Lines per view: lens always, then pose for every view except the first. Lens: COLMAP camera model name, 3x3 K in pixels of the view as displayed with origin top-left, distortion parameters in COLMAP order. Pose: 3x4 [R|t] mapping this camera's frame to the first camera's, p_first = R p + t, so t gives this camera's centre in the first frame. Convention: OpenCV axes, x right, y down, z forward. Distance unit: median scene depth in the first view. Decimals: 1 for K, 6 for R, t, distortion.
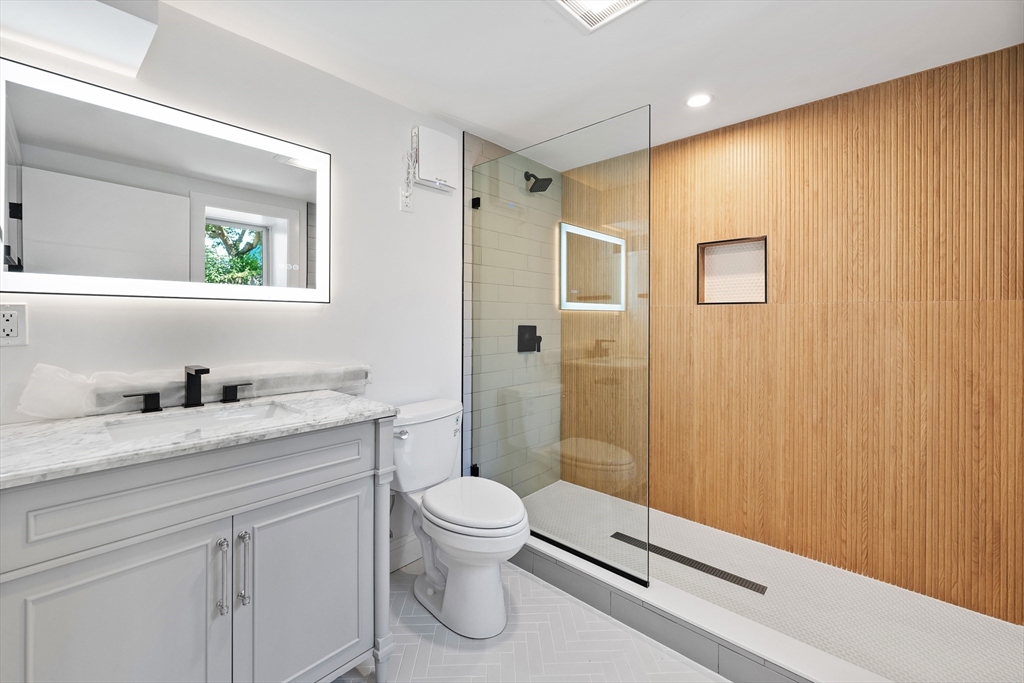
lens RADIAL K [[412.0, 0, 512.7], [0, 412.0, 319.2], [0, 0, 1]] dist [-0.001312, -0.000087]
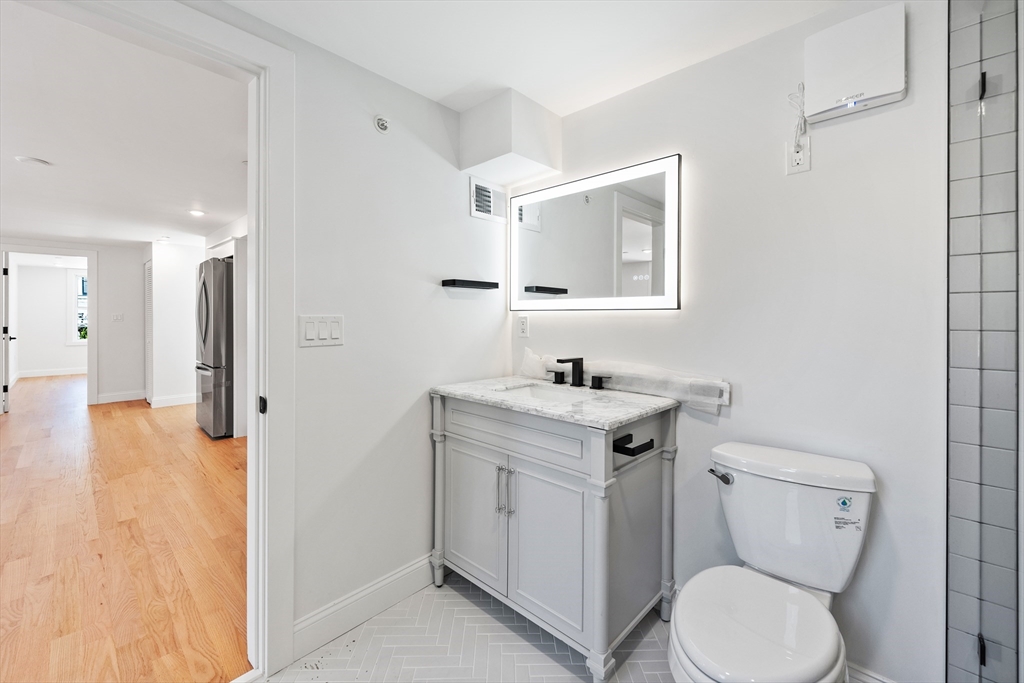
lens RADIAL K [[412.0, 0, 512.7], [0, 412.0, 319.2], [0, 0, 1]] dist [-0.001312, -0.000087]
pose [[-0.005089, -0.003008, -0.999983, 0.617022], [-0.000754, 0.999995, -0.003004, -0.015605], [0.999987, 0.000739, -0.005091, 0.738232]]
